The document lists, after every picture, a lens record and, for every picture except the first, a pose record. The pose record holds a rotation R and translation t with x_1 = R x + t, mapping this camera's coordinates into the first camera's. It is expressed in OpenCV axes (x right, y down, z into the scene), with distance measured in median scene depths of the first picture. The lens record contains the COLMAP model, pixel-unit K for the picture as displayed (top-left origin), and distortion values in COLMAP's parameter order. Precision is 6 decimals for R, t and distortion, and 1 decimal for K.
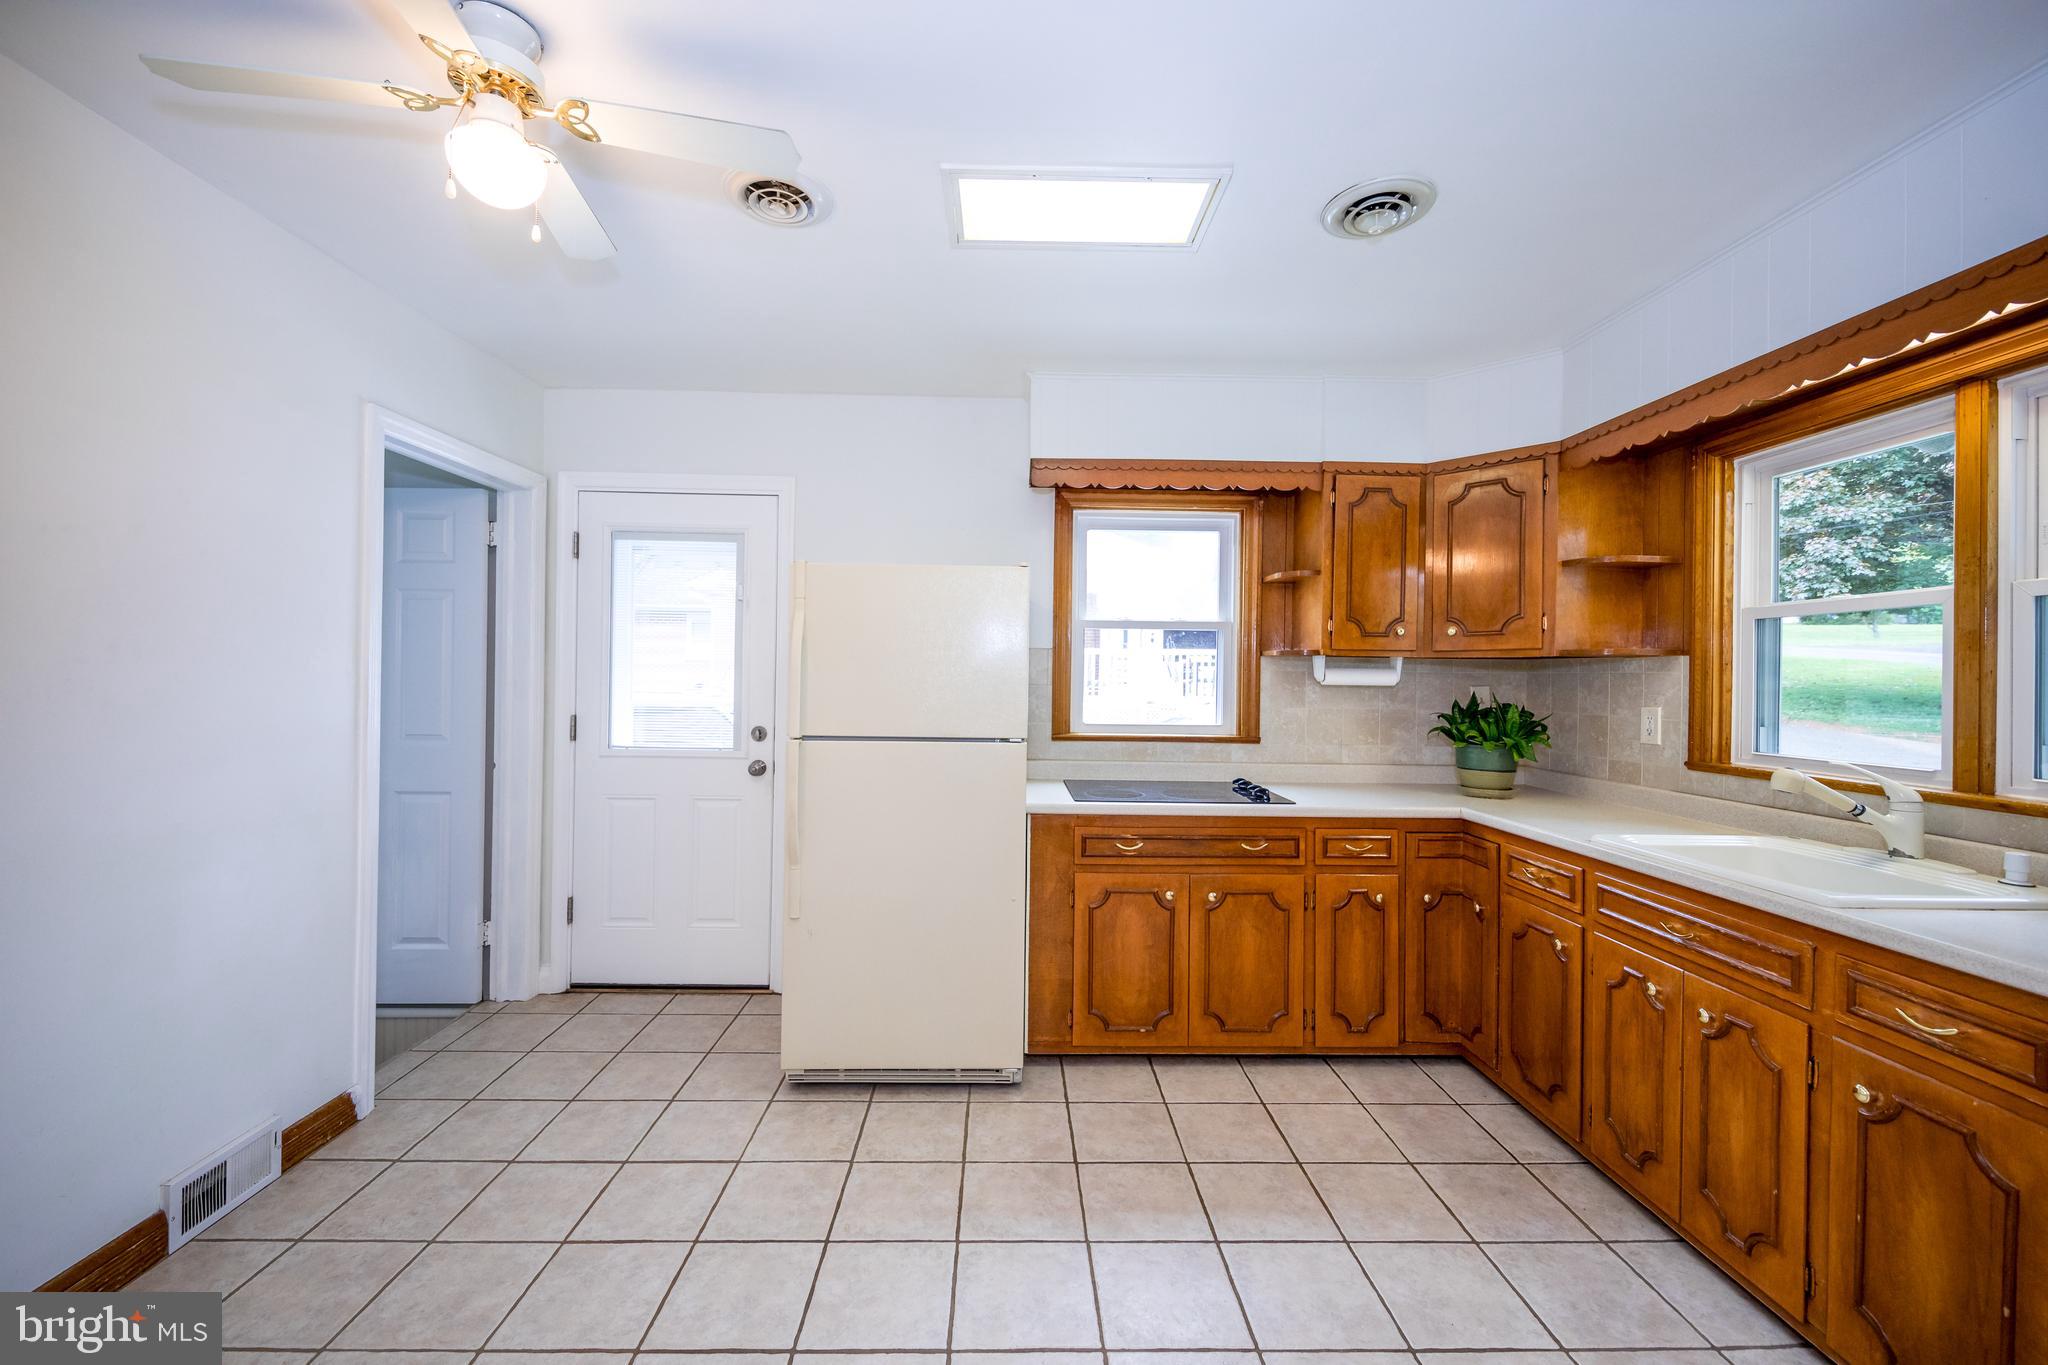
lens RADIAL K [[804.9, 0, 1014.8], [0, 804.9, 678.7], [0, 0, 1]] dist [0.002120, -0.001576]
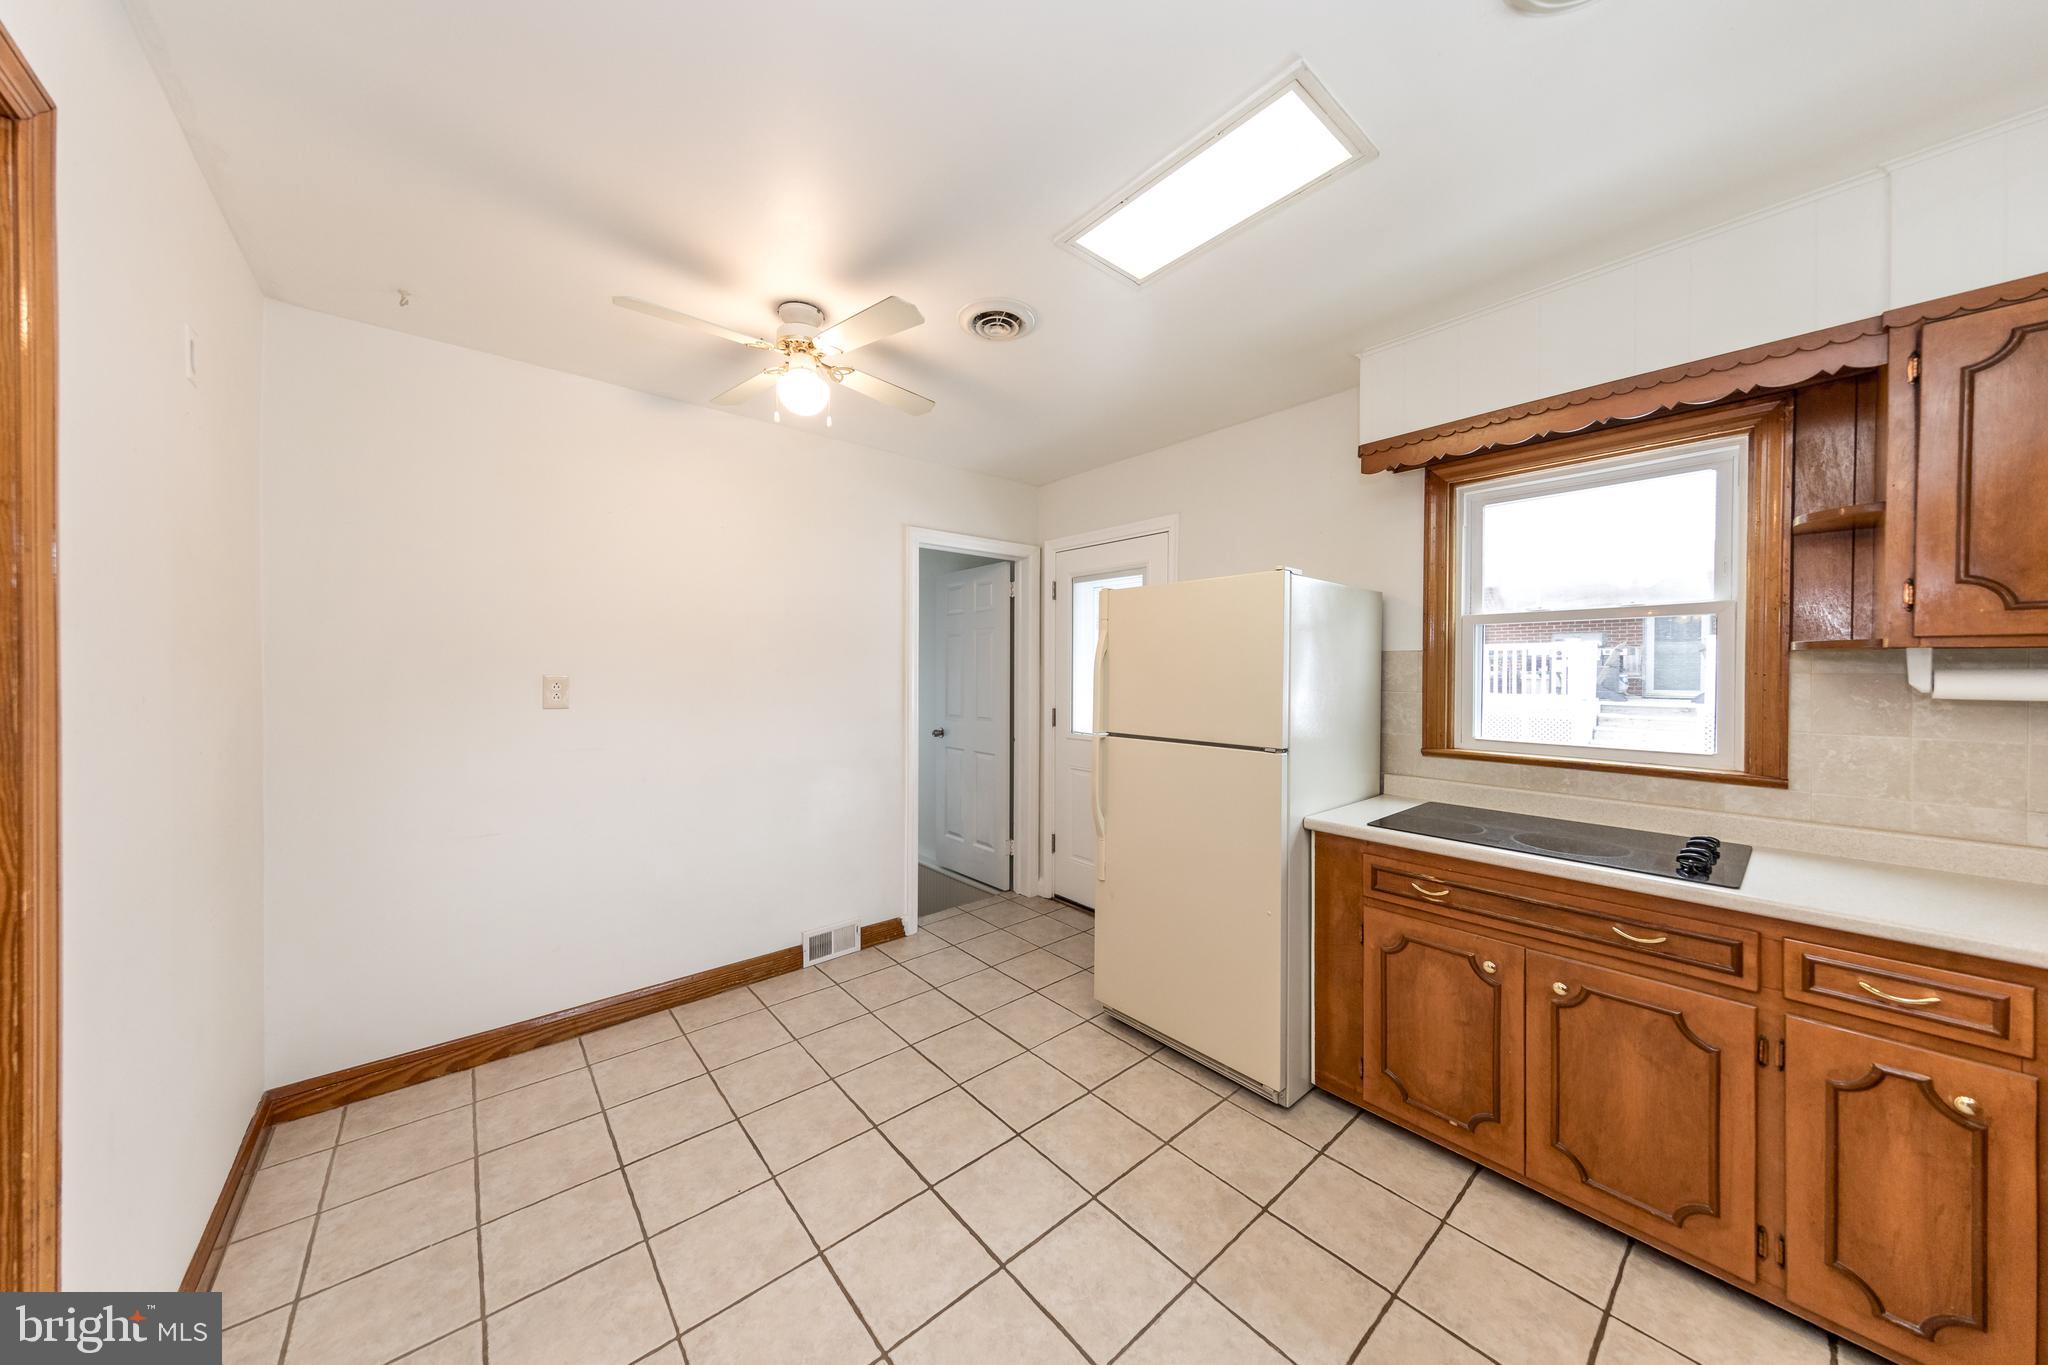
lens RADIAL K [[663.6, 0, 1015.8], [0, 663.6, 678.7], [0, 0, 1]] dist [0.001576, -0.000505]
pose [[0.629930, -0.002086, -0.776649, 0.396535], [0.003368, 0.999994, 0.000047, -0.010176], [0.776645, -0.002646, 0.629934, 0.238306]]
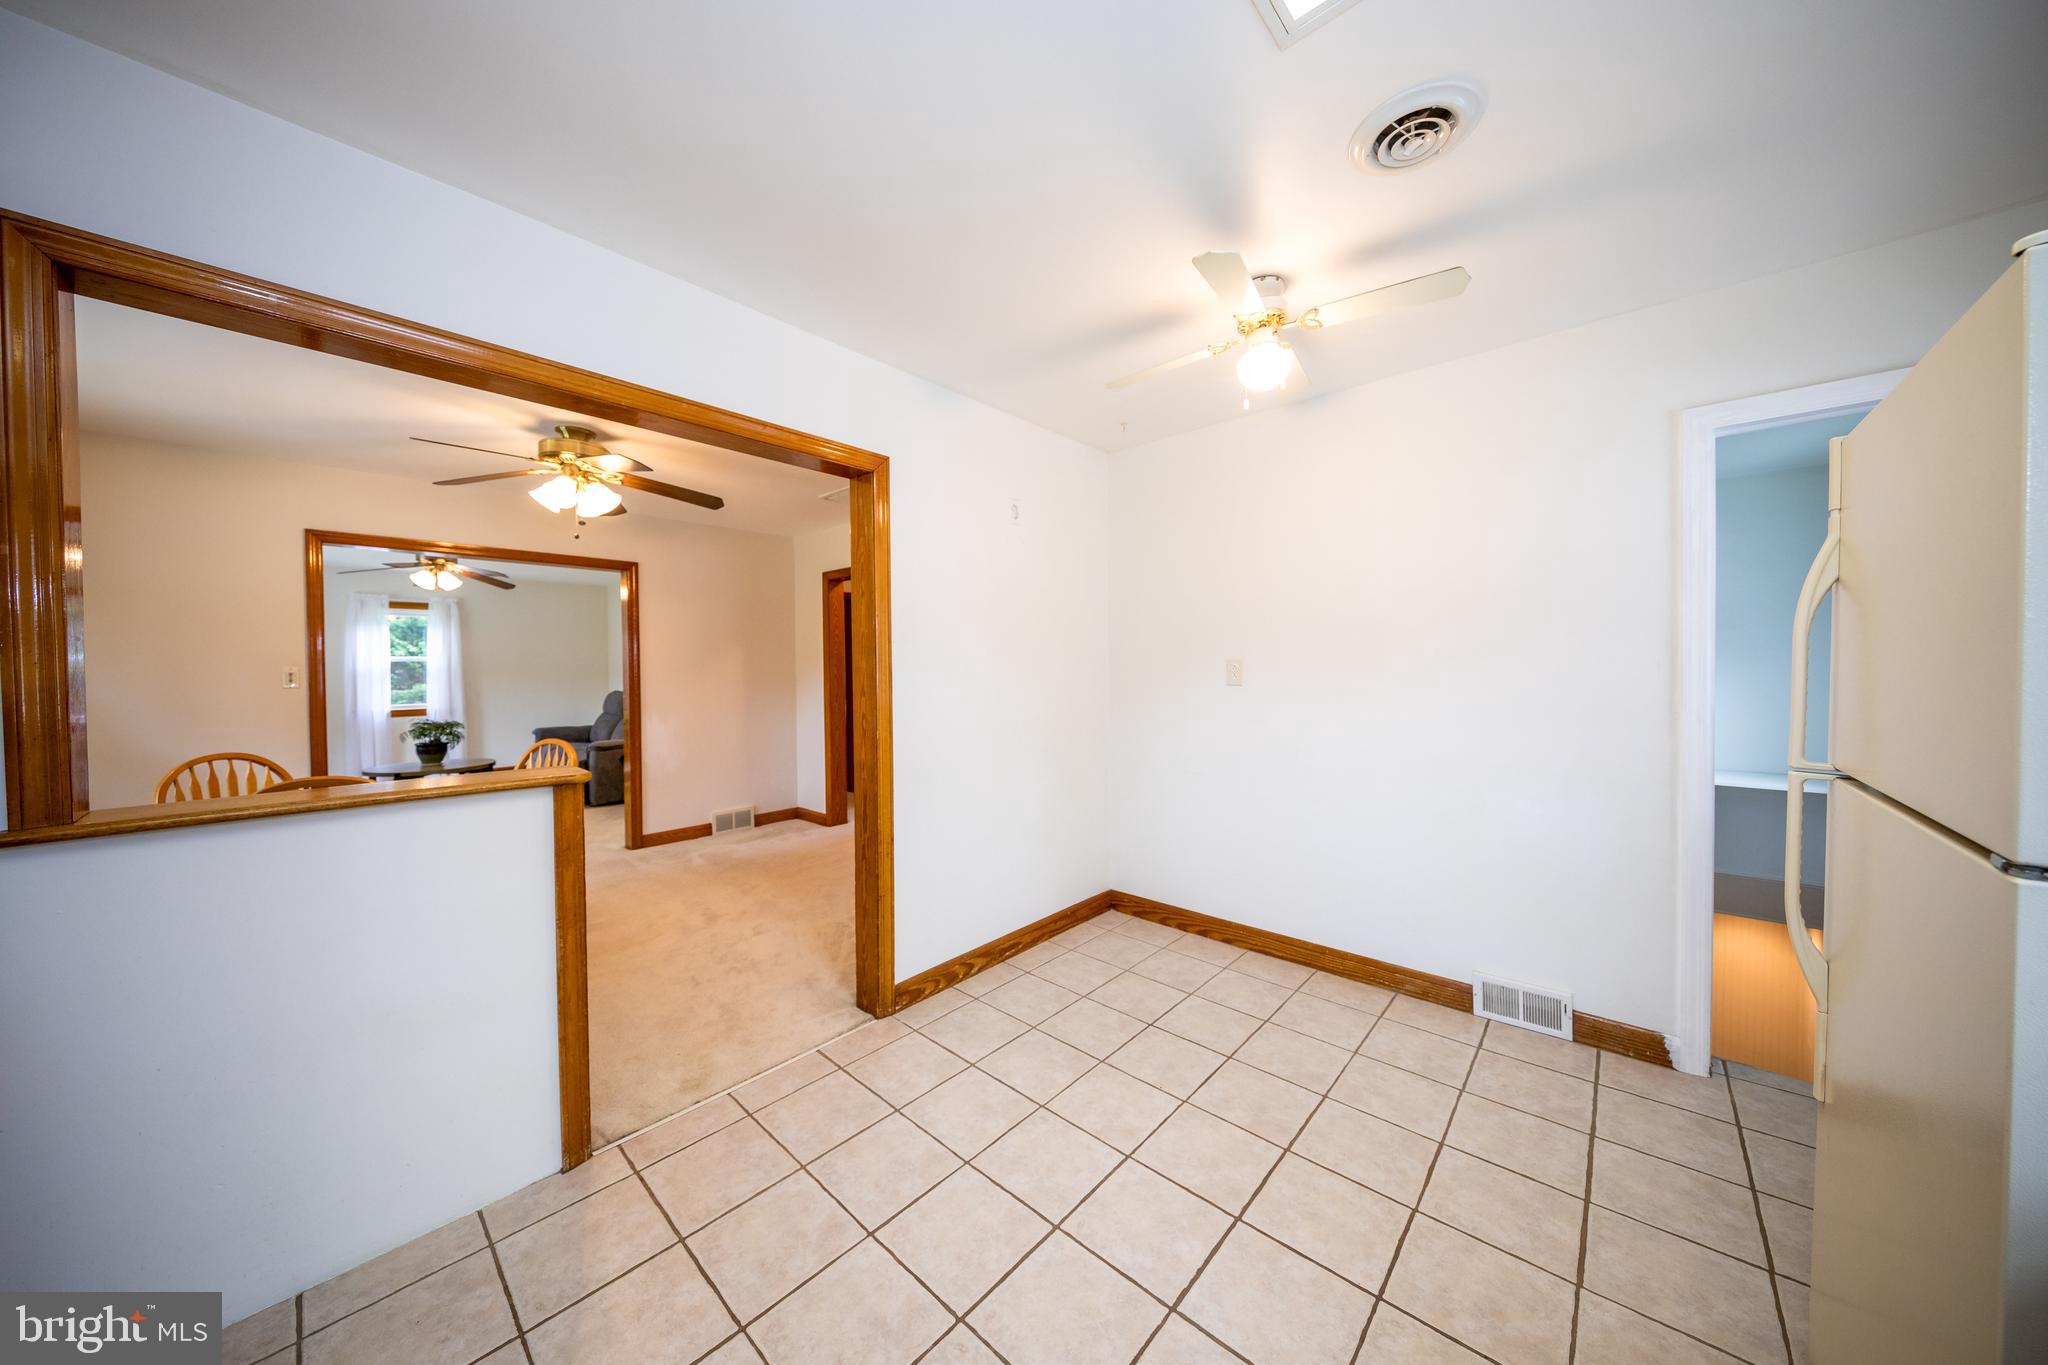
lens RADIAL K [[663.6, 0, 1015.4], [0, 663.6, 679.6], [0, 0, 1]] dist [0.001576, -0.000505]
pose [[-0.693147, 0.010262, -0.720723, 0.391618], [-0.000489, 0.999892, 0.014707, 0.003247], [0.720796, 0.010547, -0.693067, 0.839709]]
